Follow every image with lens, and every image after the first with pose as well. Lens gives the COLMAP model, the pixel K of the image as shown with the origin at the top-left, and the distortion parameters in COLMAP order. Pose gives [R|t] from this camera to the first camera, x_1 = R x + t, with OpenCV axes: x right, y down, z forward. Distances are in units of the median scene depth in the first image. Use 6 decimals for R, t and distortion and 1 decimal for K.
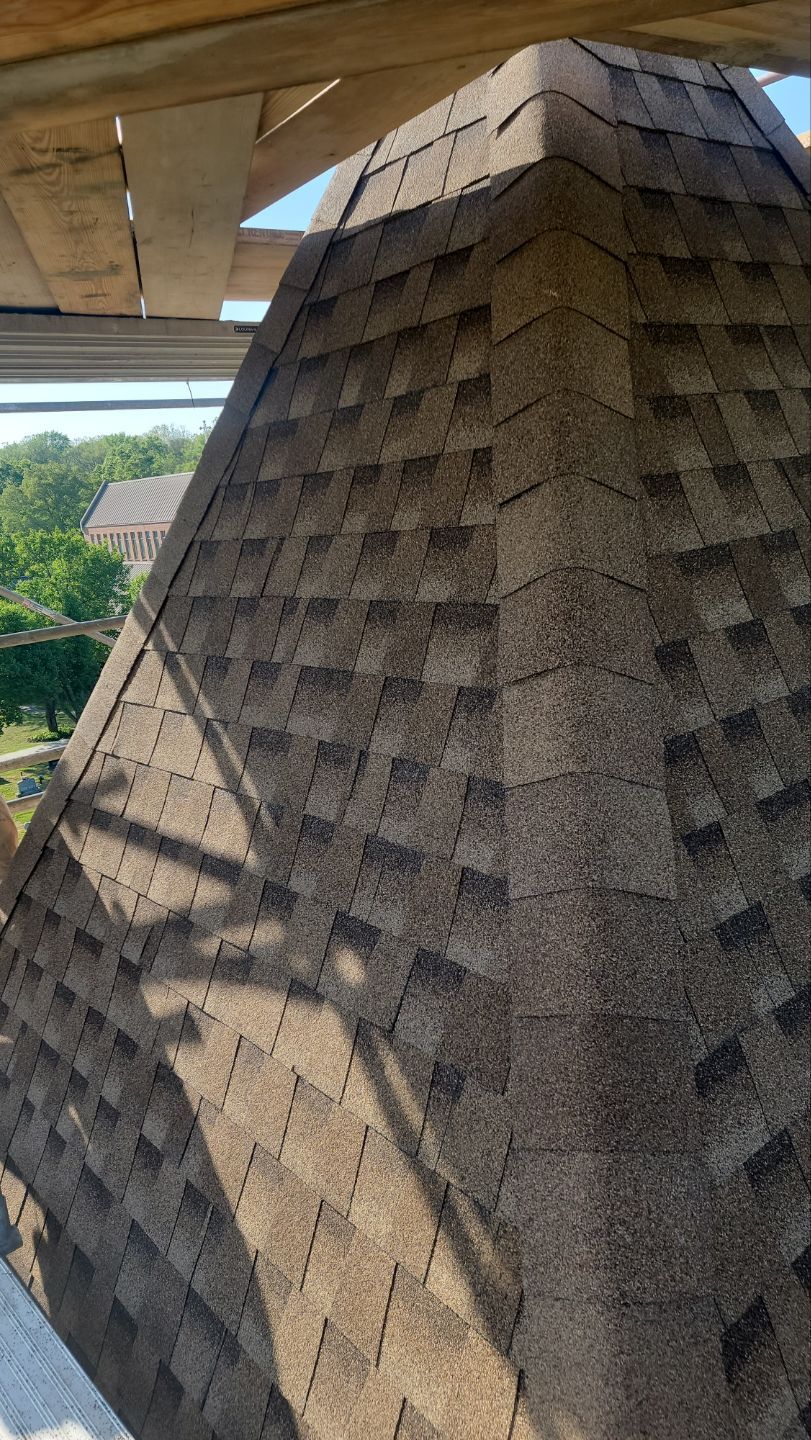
lens RADIAL K [[1015.6, 0, 402.5], [0, 1015.6, 730.4], [0, 0, 1]] dist [0.082302, -0.073461]
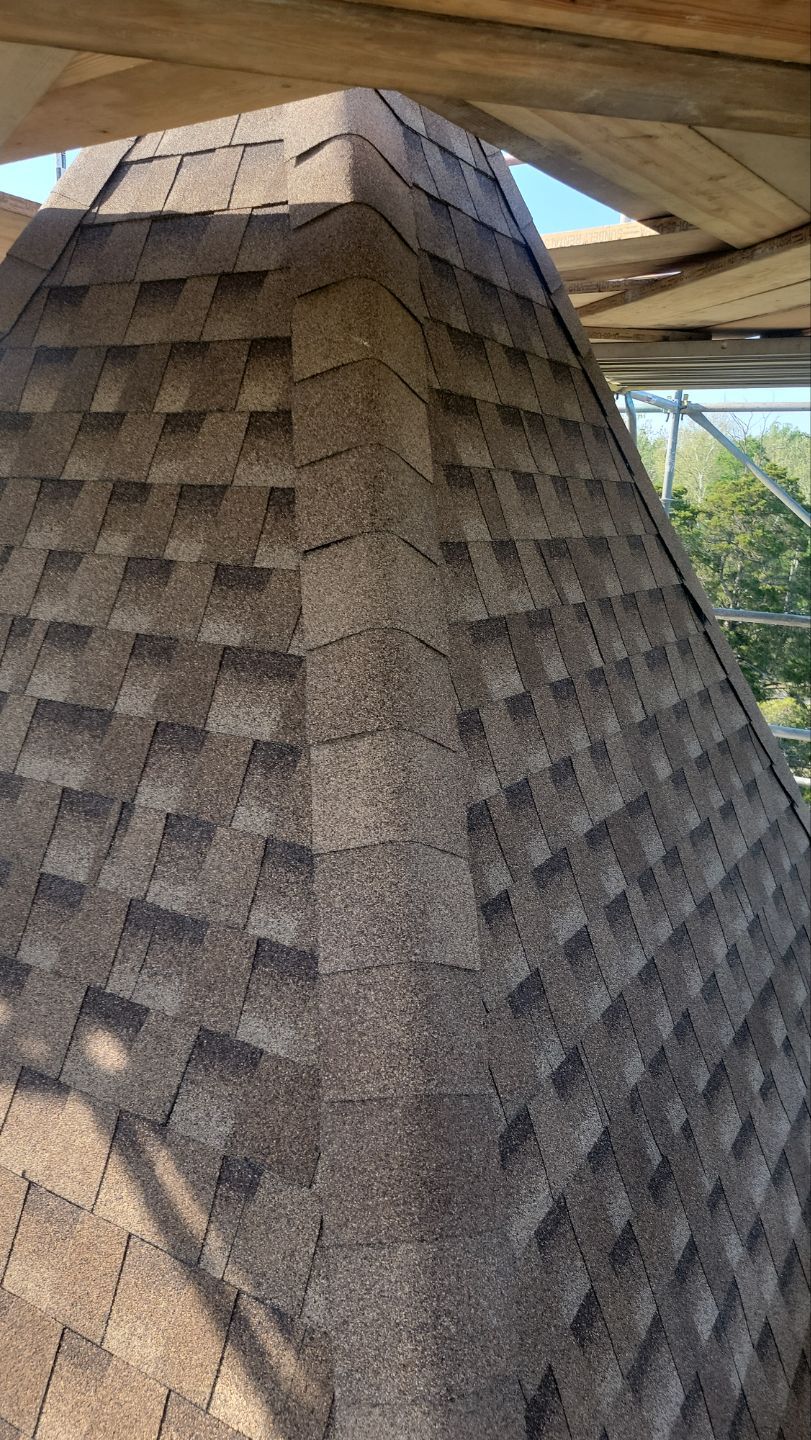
lens RADIAL K [[1039.2, 0, 390.9], [0, 1039.2, 740.4], [0, 0, 1]] dist [0.083442, -0.076991]
pose [[0.926504, 0.059601, 0.371535, -0.181575], [-0.053201, 0.998206, -0.027463, -0.023440], [-0.372505, 0.005678, 0.928013, 0.072220]]
